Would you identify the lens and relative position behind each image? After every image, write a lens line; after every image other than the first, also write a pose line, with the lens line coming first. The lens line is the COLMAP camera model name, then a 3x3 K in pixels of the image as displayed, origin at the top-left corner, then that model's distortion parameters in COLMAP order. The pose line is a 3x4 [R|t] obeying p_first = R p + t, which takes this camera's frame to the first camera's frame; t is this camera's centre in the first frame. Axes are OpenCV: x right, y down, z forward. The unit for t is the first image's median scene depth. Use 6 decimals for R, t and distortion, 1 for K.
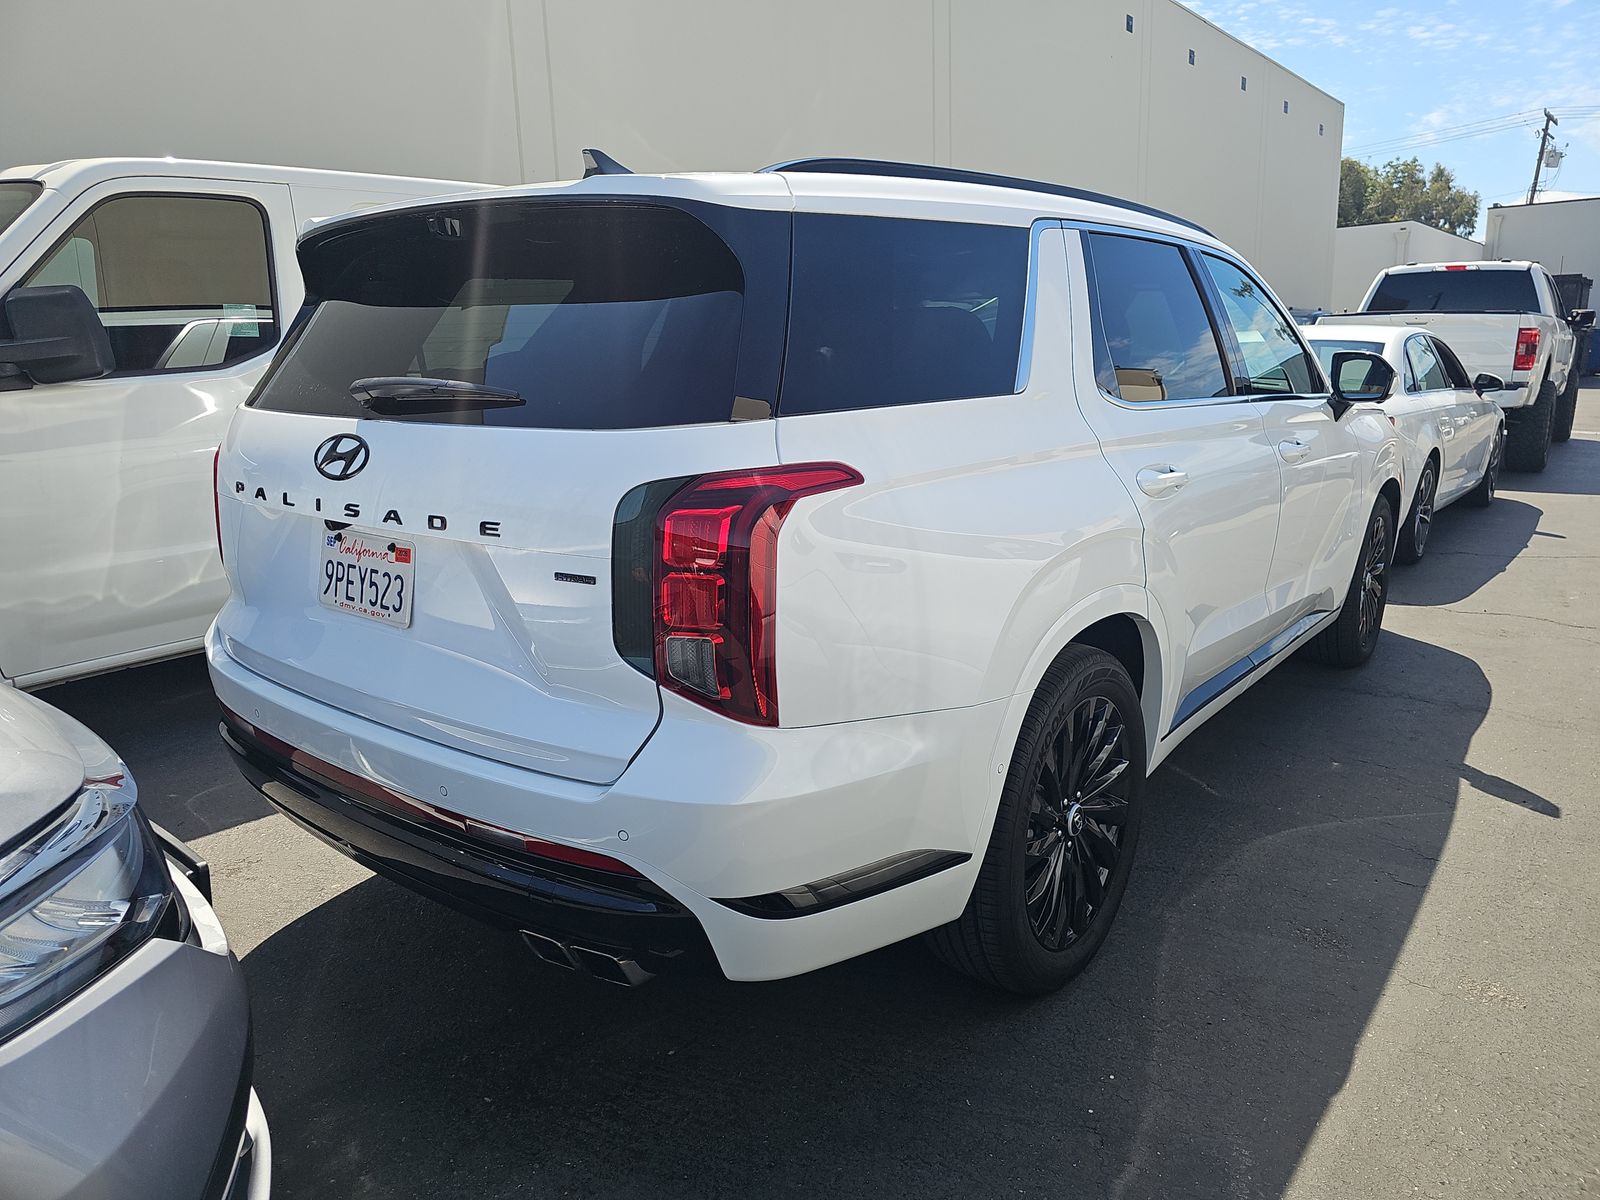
lens RADIAL K [[1079.8, 0, 800.0], [0, 1079.8, 600.0], [0, 0, 1]] dist [0.049623, -0.040956]
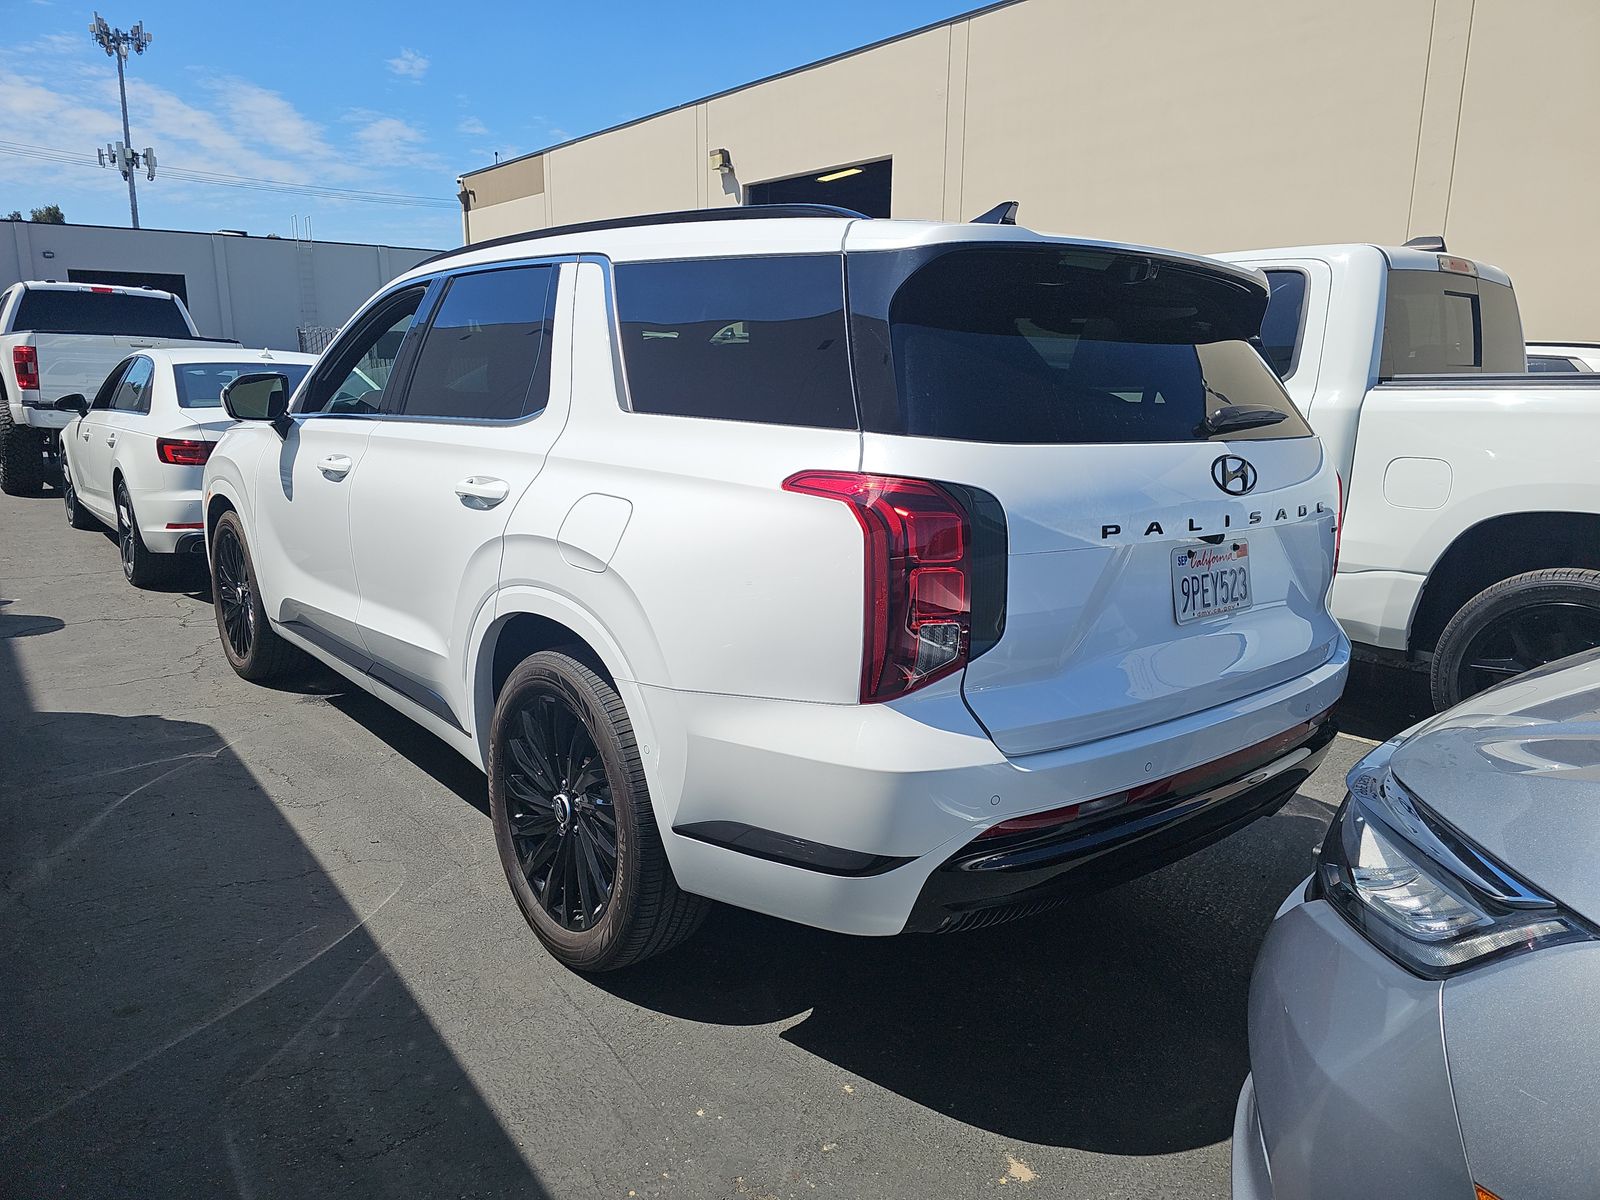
lens RADIAL K [[1079.8, 0, 800.0], [0, 1079.8, 600.0], [0, 0, 1]] dist [0.049623, -0.040956]
pose [[0.180869, -0.177915, 0.967281, -1.561065], [0.196119, 0.970274, 0.141794, -0.244968], [-0.963755, 0.164056, 0.210385, 1.173493]]
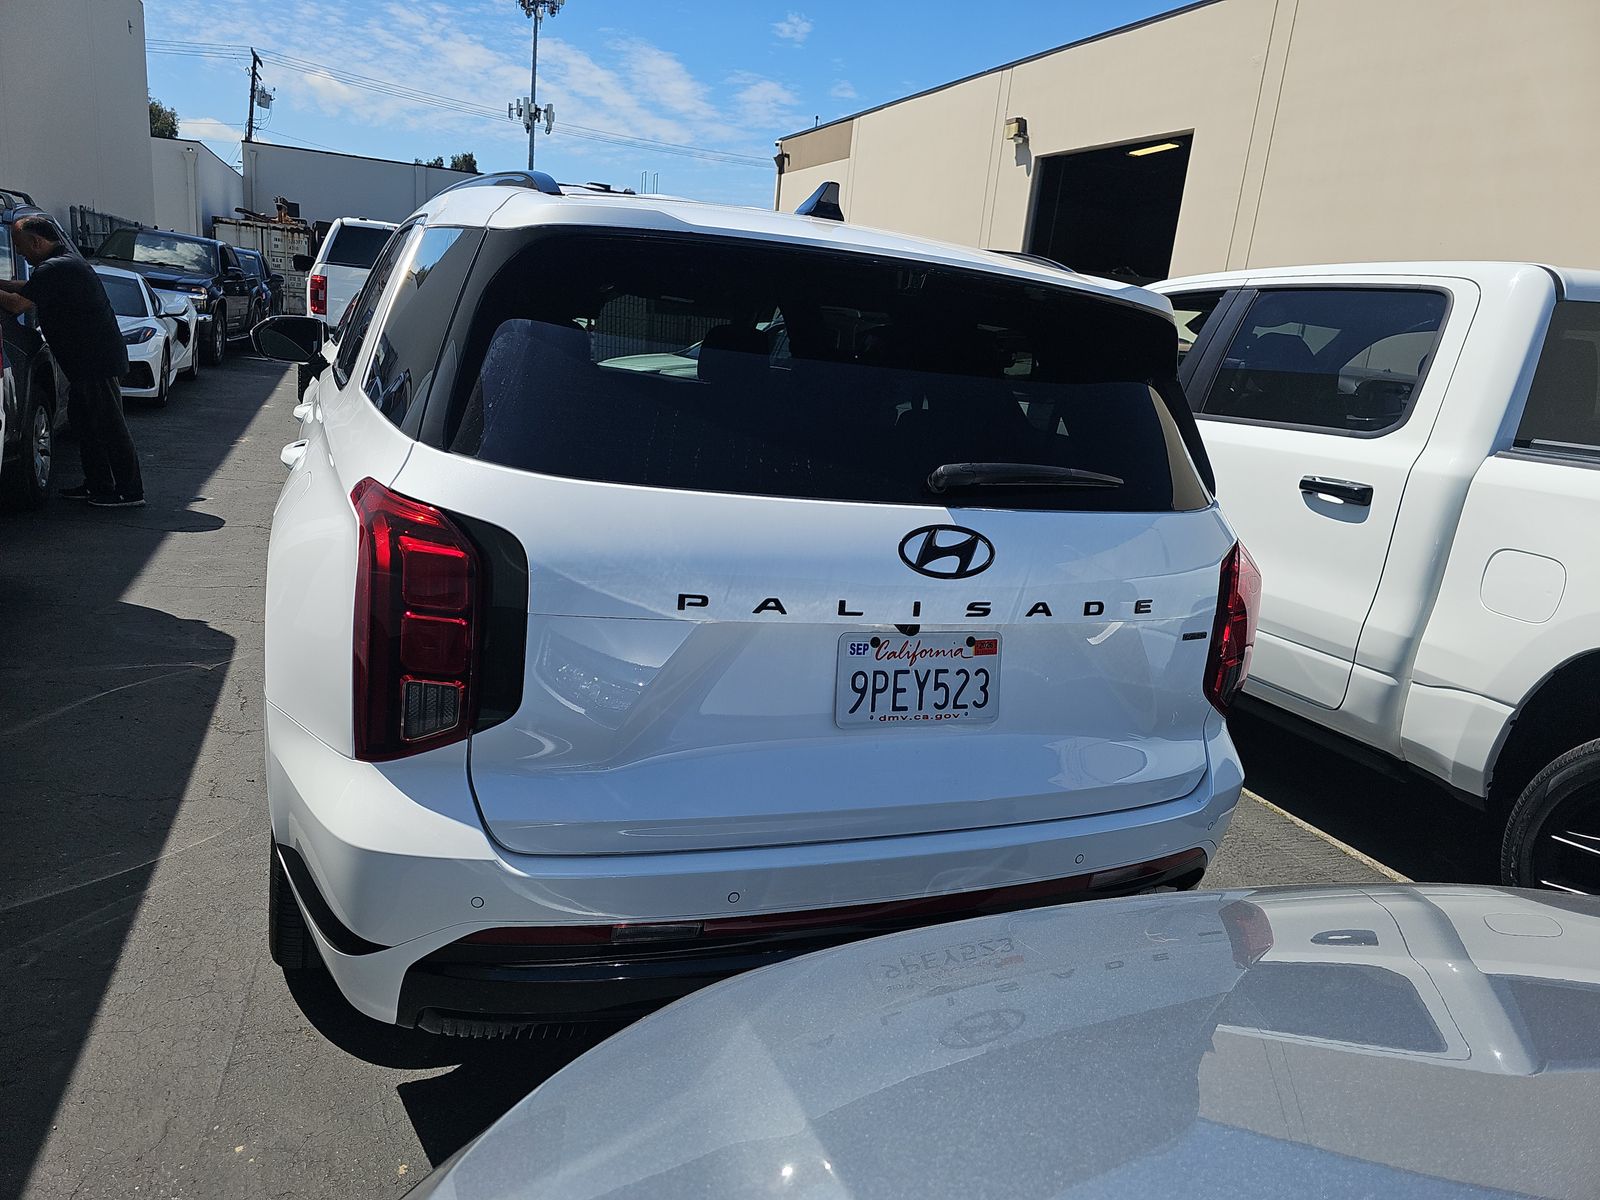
lens RADIAL K [[1070.2, 0, 803.2], [0, 1070.2, 615.6], [0, 0, 1]] dist [0.048677, -0.033396]
pose [[0.465431, -0.164357, 0.869690, -1.196121], [0.083788, 0.986376, 0.141569, -0.205350], [-0.881110, 0.006979, 0.472861, 0.666196]]
